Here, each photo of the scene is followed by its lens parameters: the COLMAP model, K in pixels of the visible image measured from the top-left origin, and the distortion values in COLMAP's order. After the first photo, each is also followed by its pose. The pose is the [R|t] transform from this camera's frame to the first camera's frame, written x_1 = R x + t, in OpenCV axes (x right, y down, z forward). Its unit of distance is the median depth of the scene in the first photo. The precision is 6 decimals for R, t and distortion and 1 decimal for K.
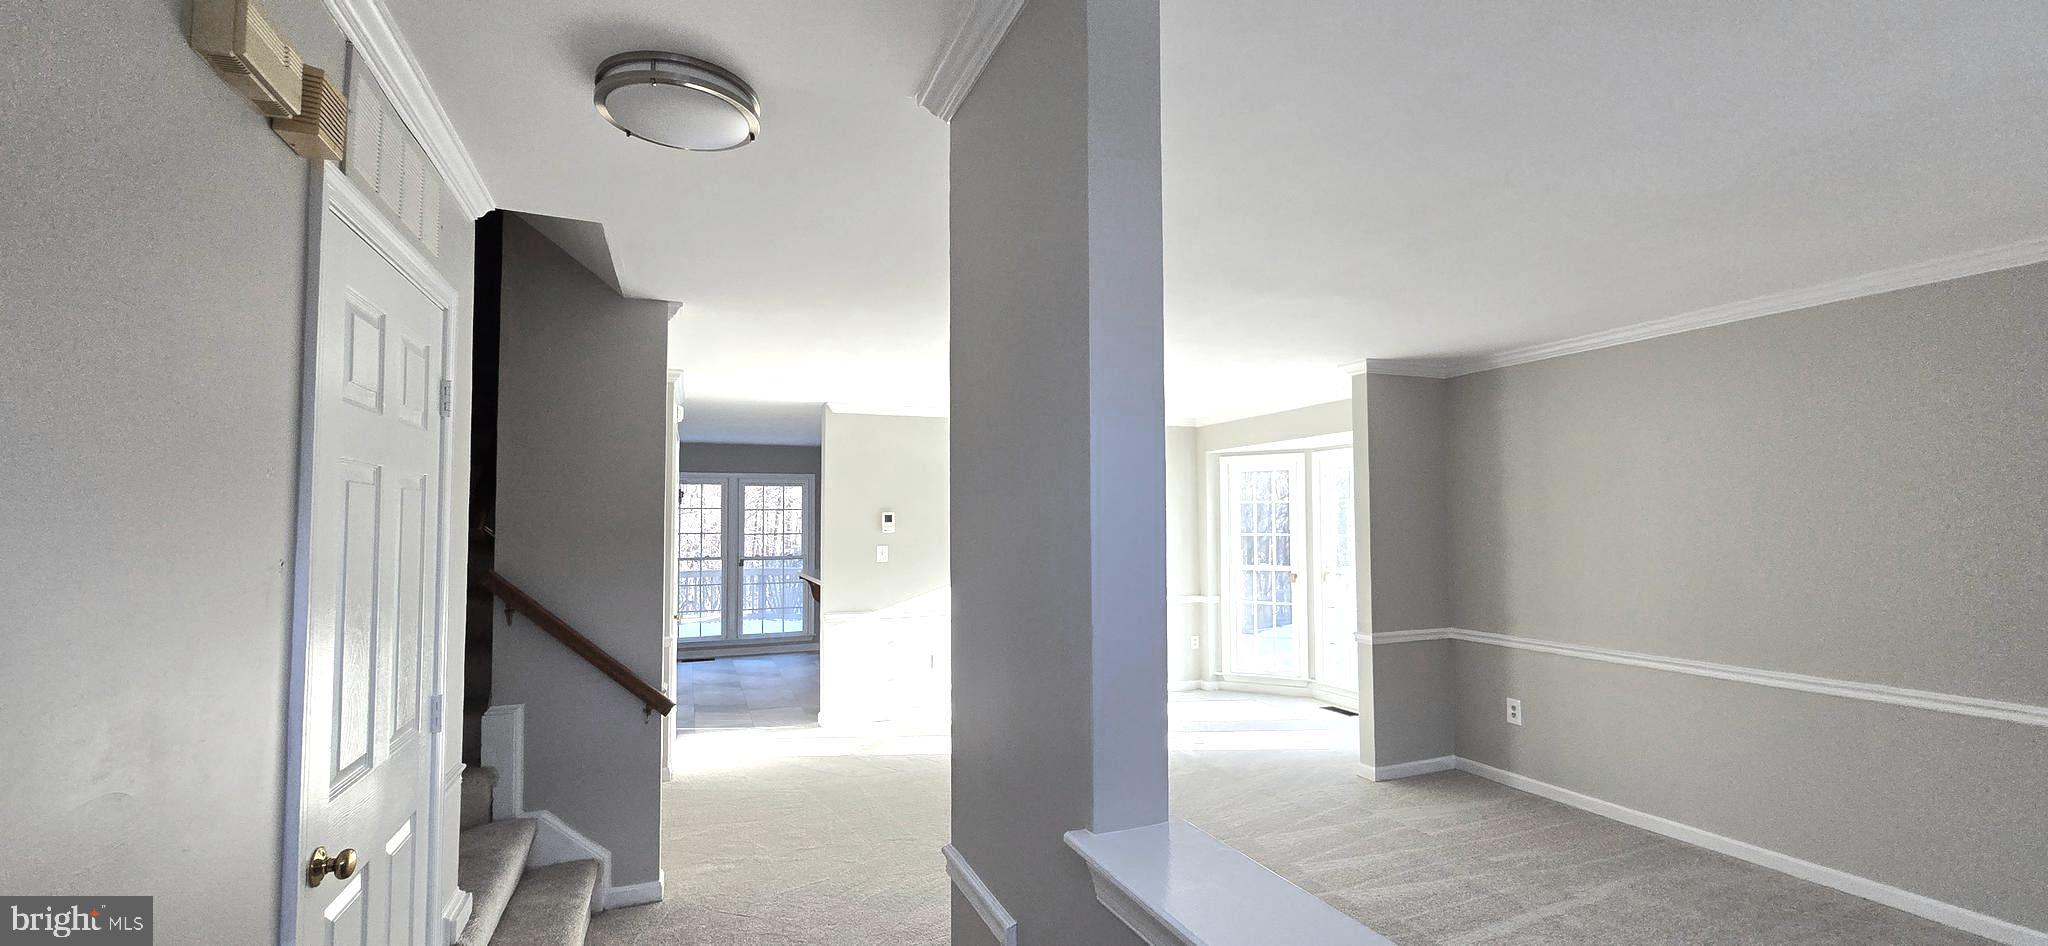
lens RADIAL K [[850.1, 0, 1024.0], [0, 850.1, 473.0], [0, 0, 1]] dist [-0.001825, -0.000076]
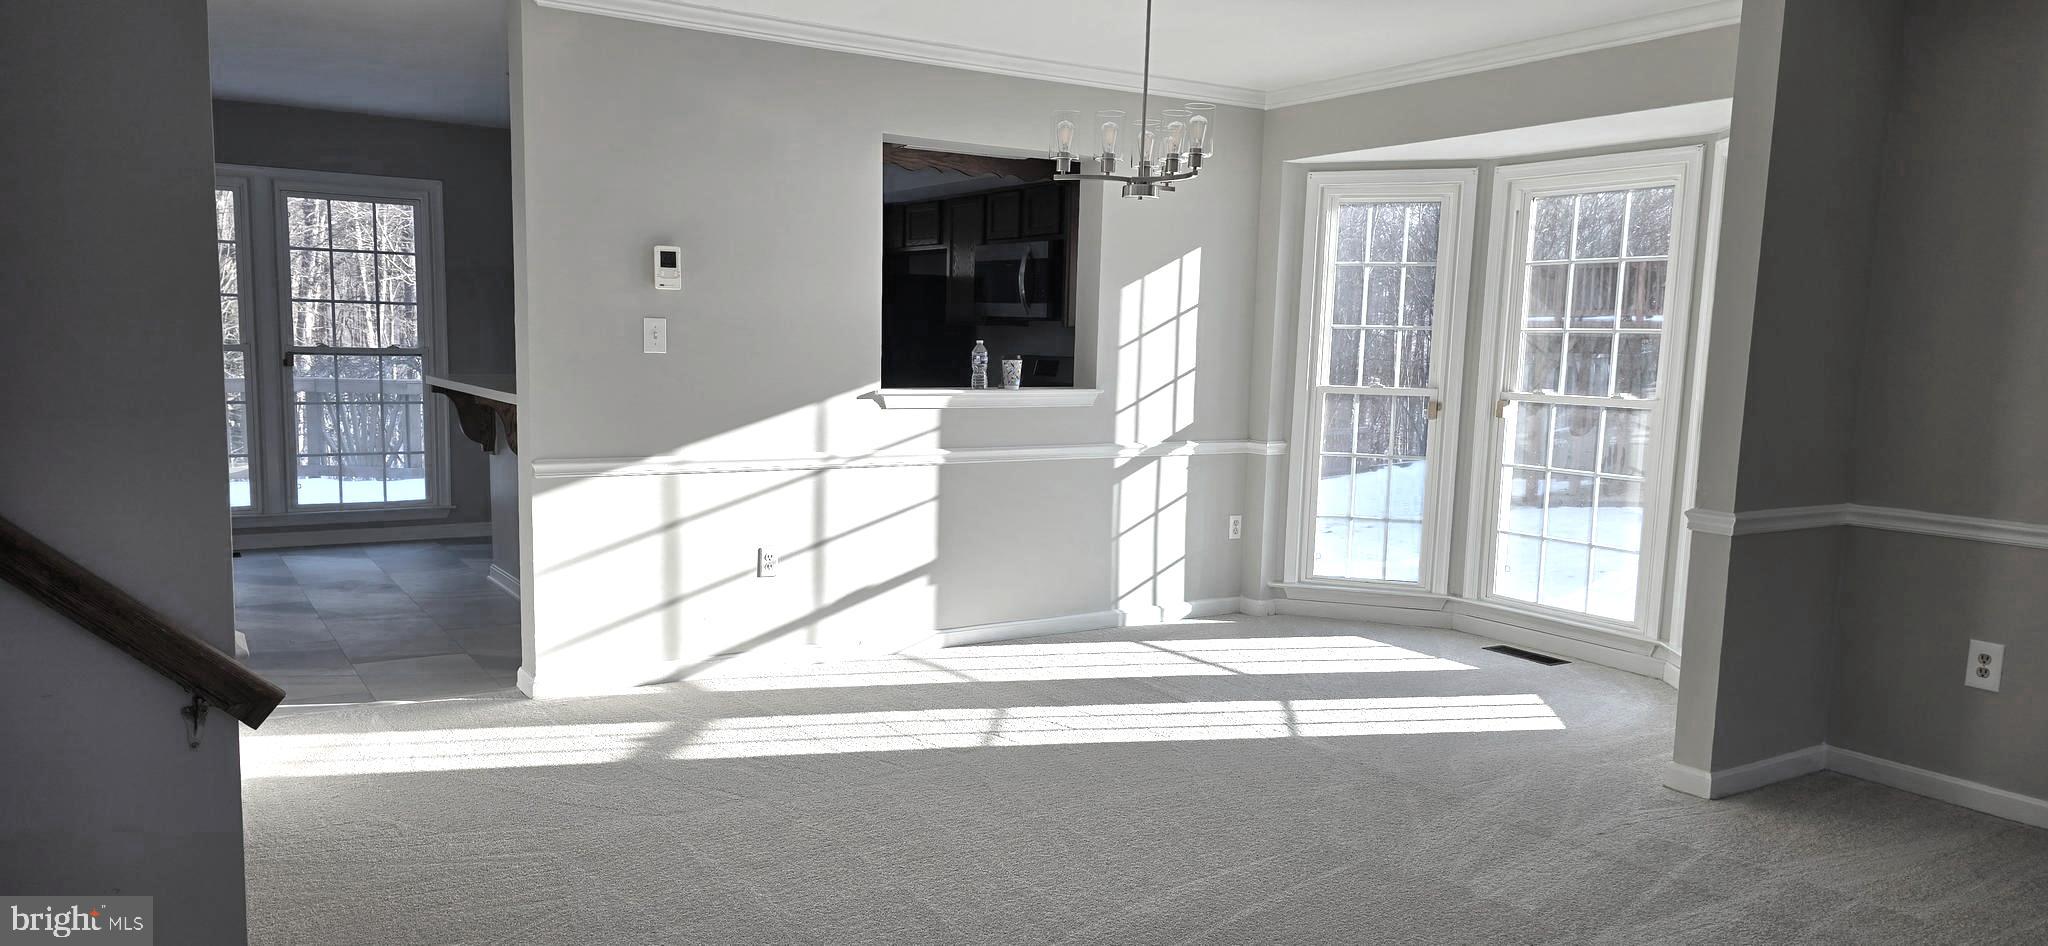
lens RADIAL K [[1442.4, 0, 1024.0], [0, 1442.4, 473.0], [0, 0, 1]] dist [0.001779, 0.053775]
pose [[0.983291, 0.012926, 0.181579, -0.110859], [-0.041927, 0.986739, 0.156804, 0.036958], [-0.177144, -0.161797, 0.970794, 0.188928]]
